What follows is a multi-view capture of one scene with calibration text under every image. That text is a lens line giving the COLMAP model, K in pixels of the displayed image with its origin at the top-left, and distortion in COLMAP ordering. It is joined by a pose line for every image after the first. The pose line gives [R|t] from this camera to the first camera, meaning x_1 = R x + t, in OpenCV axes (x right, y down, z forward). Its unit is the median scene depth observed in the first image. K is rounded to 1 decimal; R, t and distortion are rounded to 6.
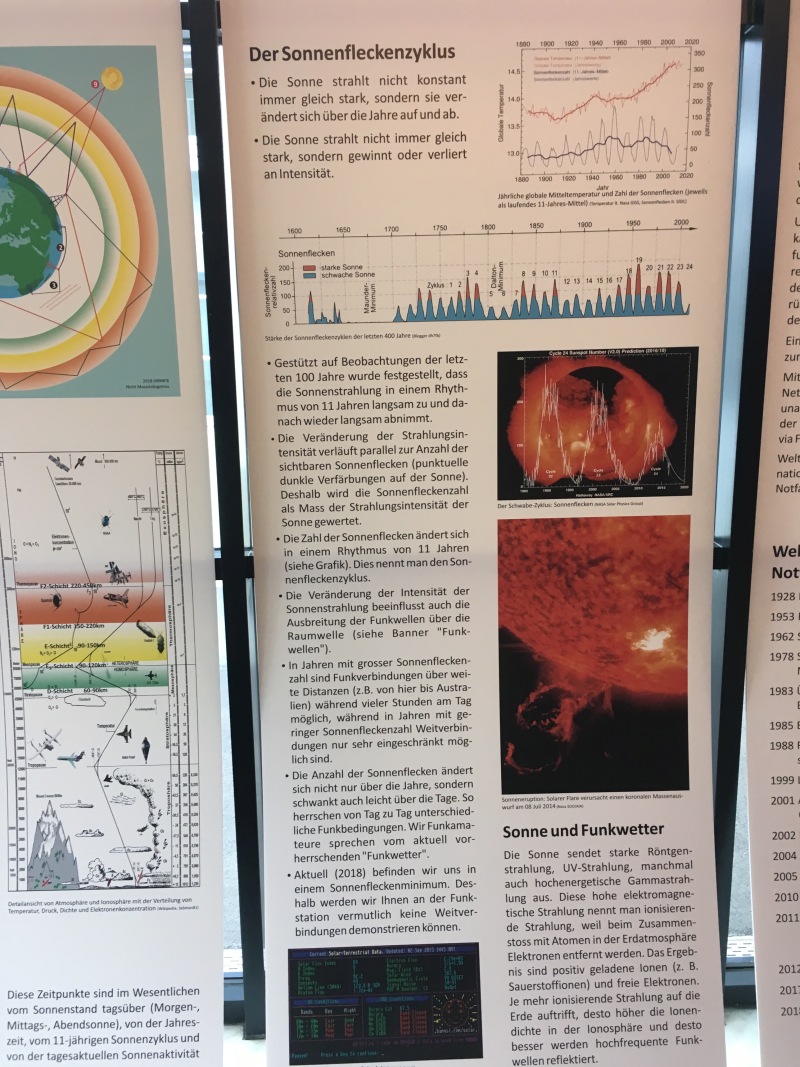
lens RADIAL K [[906.6, 0, 391.6], [0, 906.6, 532.1], [0, 0, 1]] dist [0.063568, -0.105302]
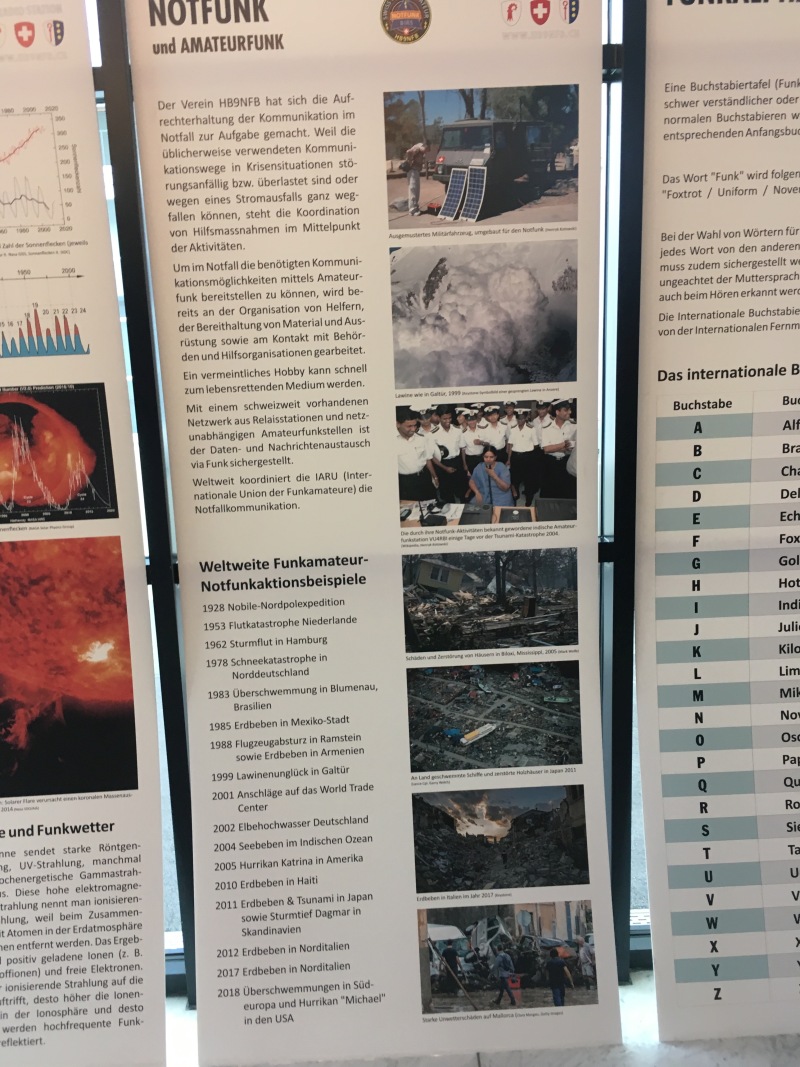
lens RADIAL K [[906.6, 0, 396.2], [0, 906.6, 536.0], [0, 0, 1]] dist [0.063568, -0.105302]
pose [[0.999572, -0.027900, 0.008762, 0.642086], [0.028010, 0.999527, -0.012678, 0.004468], [-0.008405, 0.012918, 0.999881, -0.090596]]
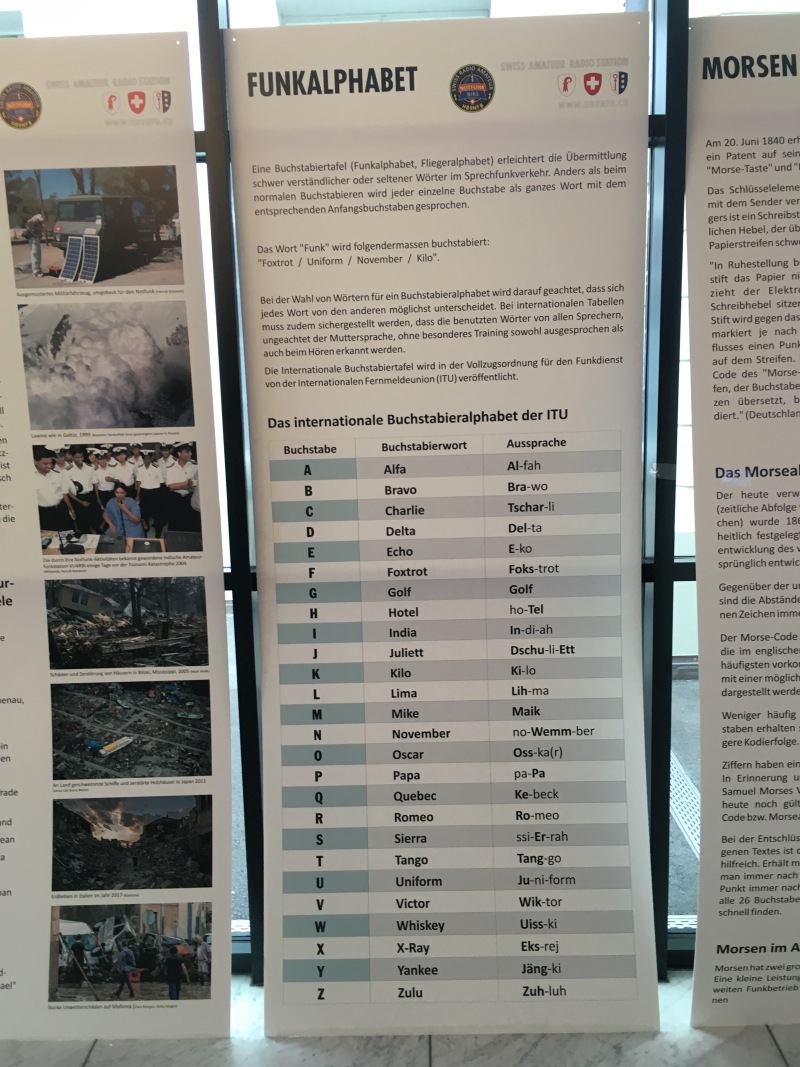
lens RADIAL K [[906.6, 0, 399.0], [0, 906.6, 530.3], [0, 0, 1]] dist [0.063568, -0.105302]
pose [[0.999740, -0.007461, -0.021545, 1.126596], [0.006496, 0.998988, -0.044515, 0.004860], [0.021855, 0.044363, 0.998776, -0.190639]]
